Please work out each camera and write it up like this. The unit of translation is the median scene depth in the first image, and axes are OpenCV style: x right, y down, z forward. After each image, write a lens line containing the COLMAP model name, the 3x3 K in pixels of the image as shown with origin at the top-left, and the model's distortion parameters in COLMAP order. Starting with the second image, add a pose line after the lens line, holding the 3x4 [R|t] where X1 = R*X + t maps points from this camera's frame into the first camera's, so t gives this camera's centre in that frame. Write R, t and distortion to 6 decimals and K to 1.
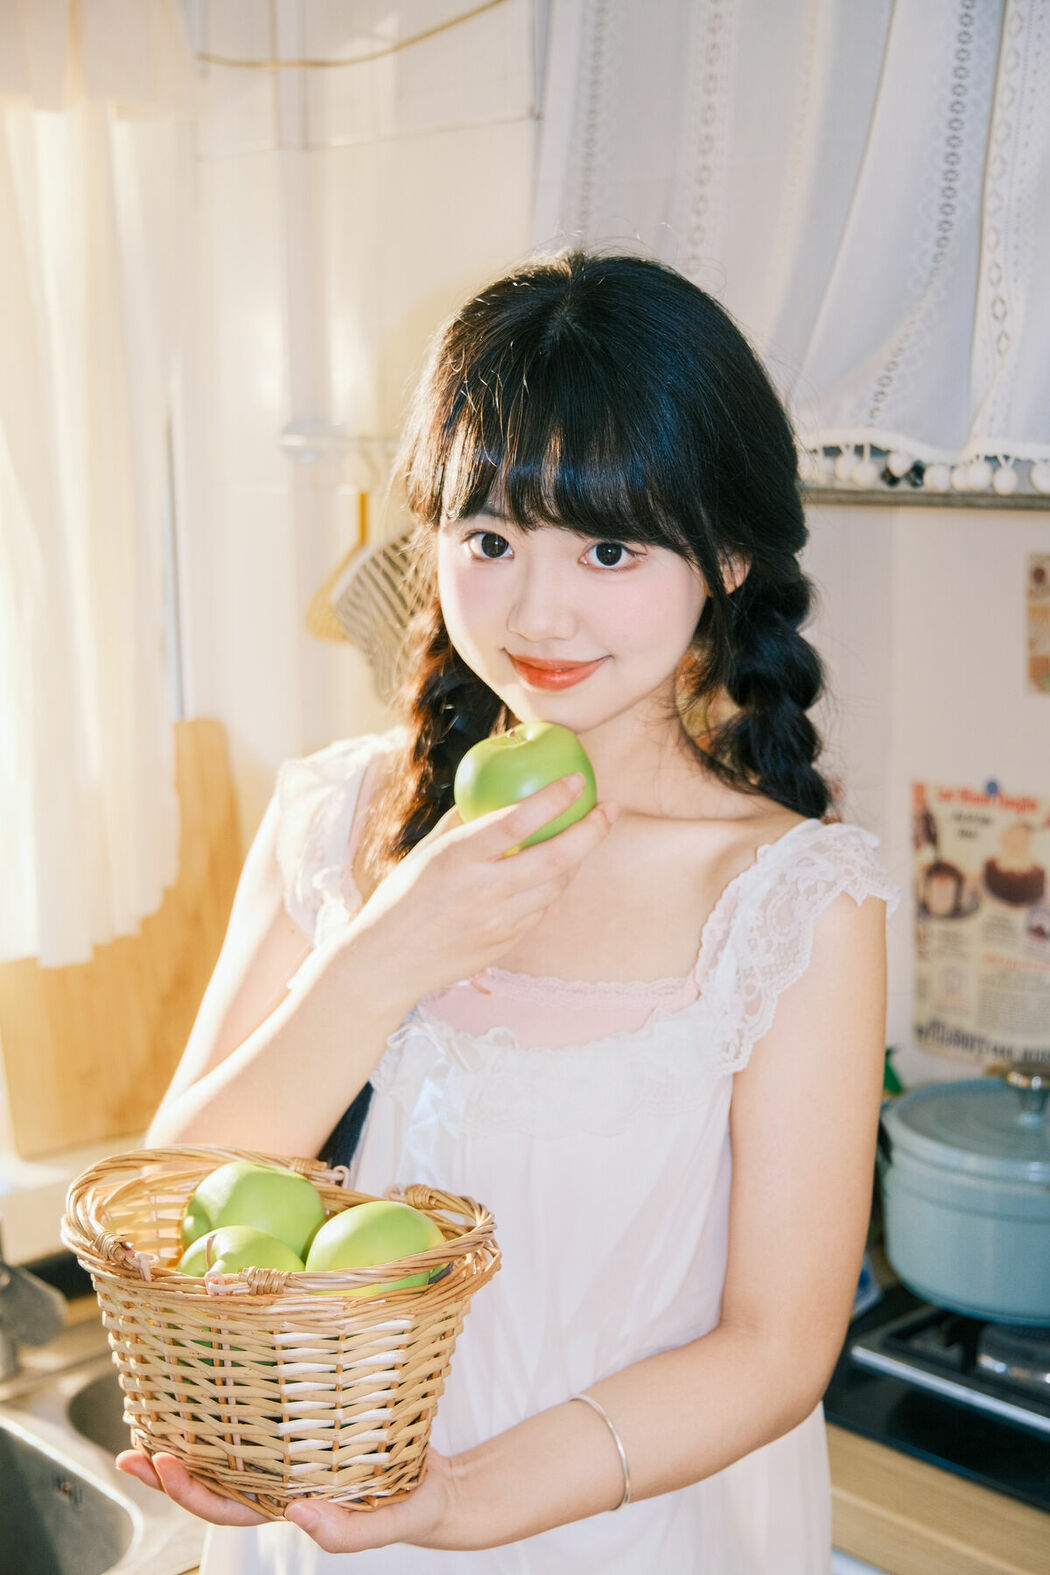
lens RADIAL K [[2245.5, 0, 525.0], [0, 2245.5, 787.5], [0, 0, 1]] dist [-0.001882, 0.003156]
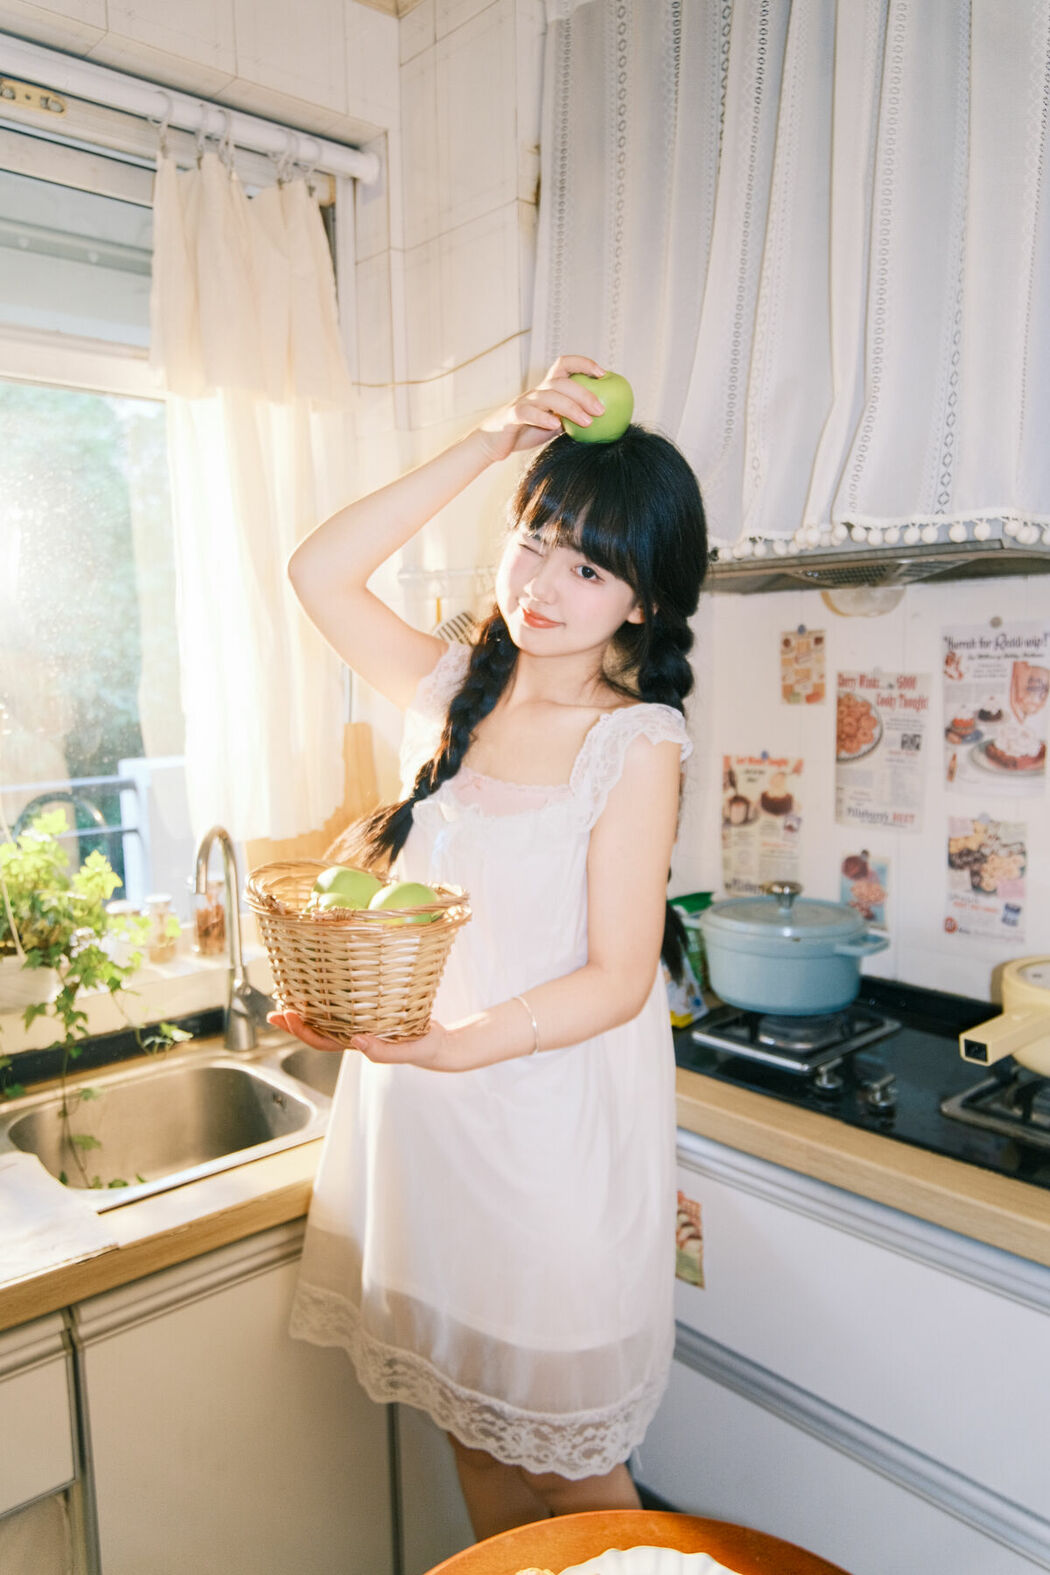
lens RADIAL K [[1145.0, 0, 527.3], [0, 1145.0, 789.6], [0, 0, 1]] dist [-0.000463, 0.007348]
pose [[0.999886, -0.005502, -0.014028, 0.020684], [0.004756, 0.998601, -0.052654, 0.096017], [0.014298, 0.052582, 0.998514, 0.017301]]
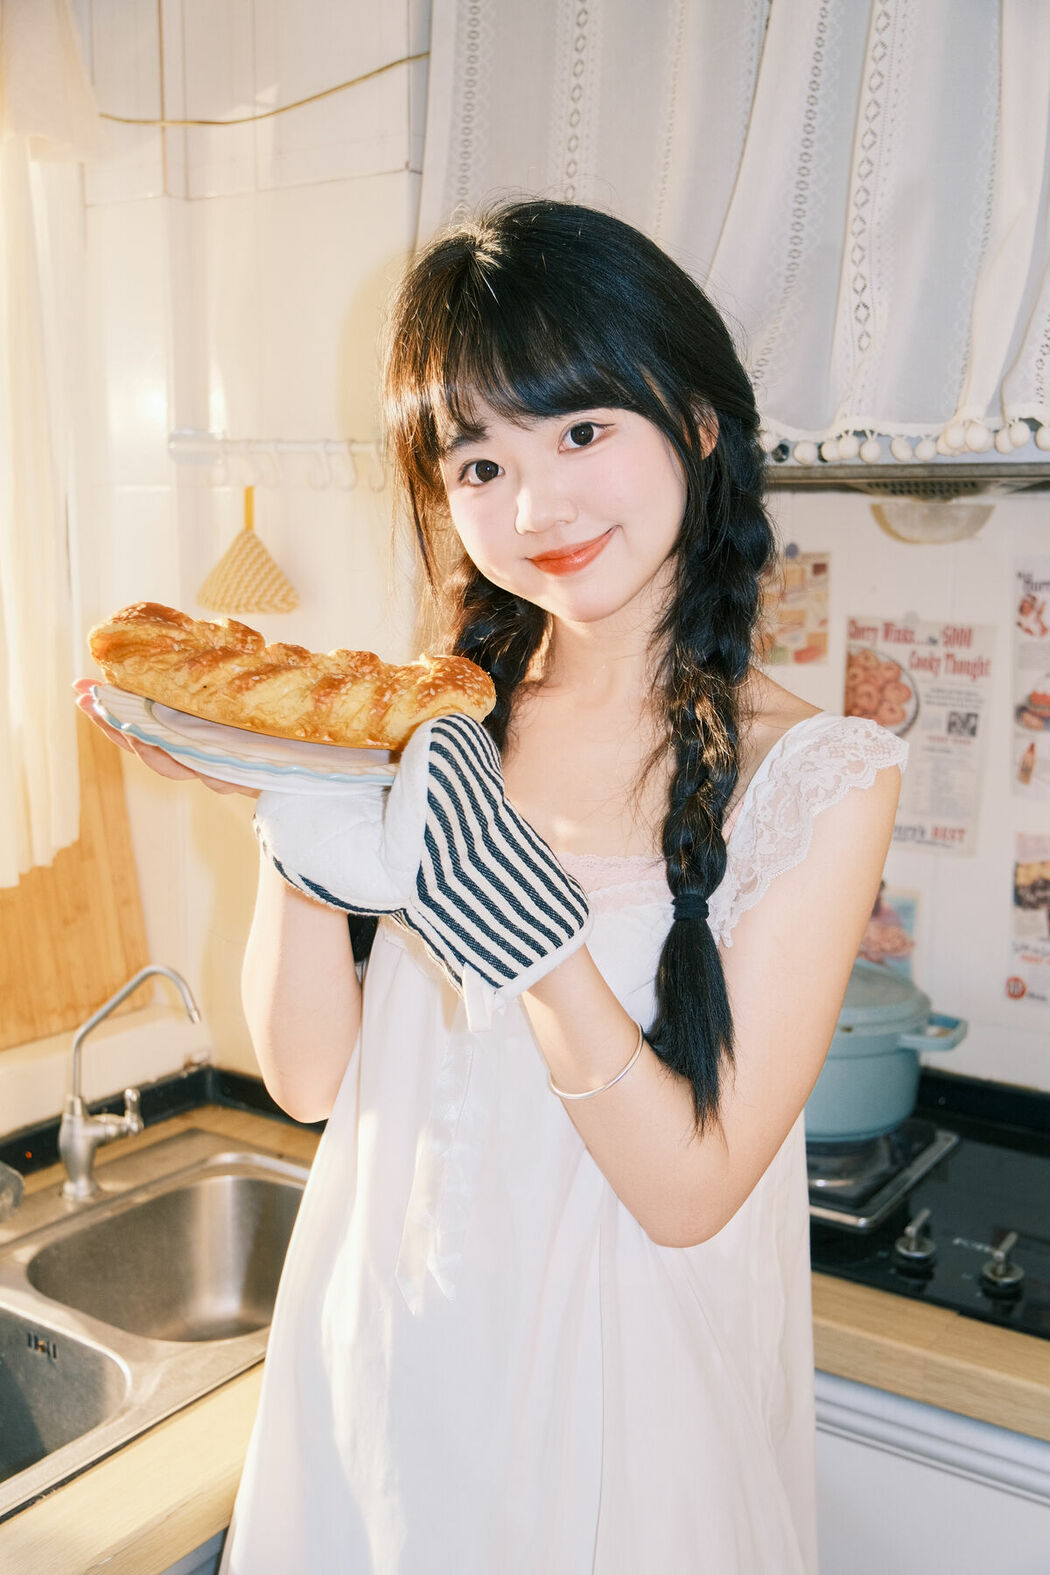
lens RADIAL K [[1626.8, 0, 533.4], [0, 1626.8, 787.3], [0, 0, 1]] dist [0.024211, -0.003407]
pose [[0.972327, -0.016197, 0.233062, -0.143028], [0.018443, 0.999802, -0.007464, 0.041418], [-0.232894, 0.011555, 0.972433, 0.135819]]
